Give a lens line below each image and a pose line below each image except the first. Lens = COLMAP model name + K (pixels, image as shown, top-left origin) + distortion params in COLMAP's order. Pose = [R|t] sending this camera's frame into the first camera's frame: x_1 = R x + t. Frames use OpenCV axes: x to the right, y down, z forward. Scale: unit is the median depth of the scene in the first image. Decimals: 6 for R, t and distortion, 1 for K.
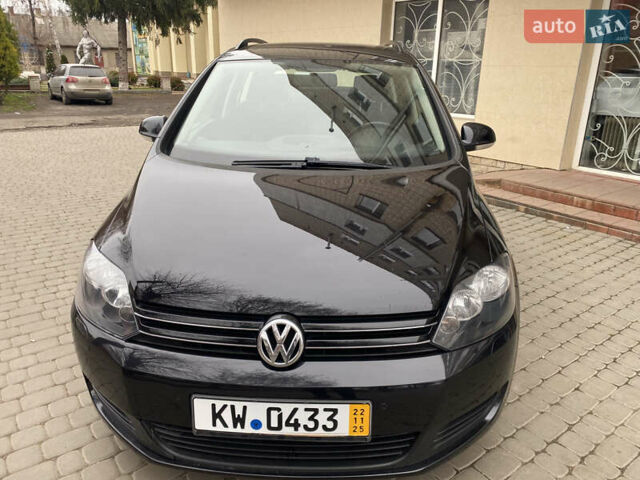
lens RADIAL K [[485.8, 0, 320.0], [0, 485.8, 240.0], [0, 0, 1]] dist [0.024656, -0.000327]
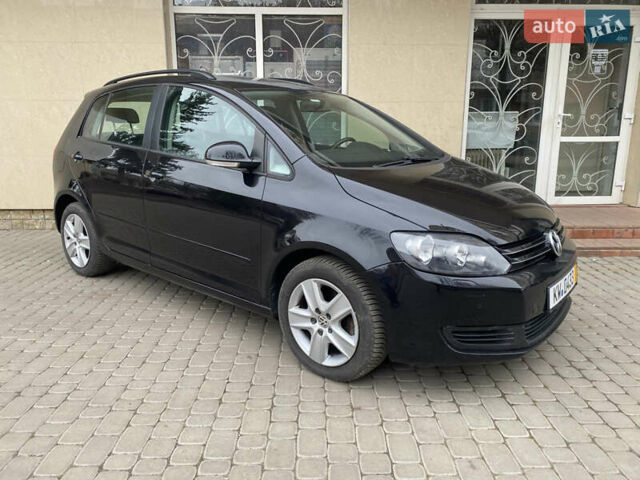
lens RADIAL K [[485.8, 0, 320.0], [0, 485.8, 240.0], [0, 0, 1]] dist [0.024656, -0.000327]
pose [[0.551288, -0.217791, 0.805387, -0.490341], [0.288046, 0.955655, 0.061259, -0.244630], [-0.783014, 0.198217, 0.589575, 0.744381]]
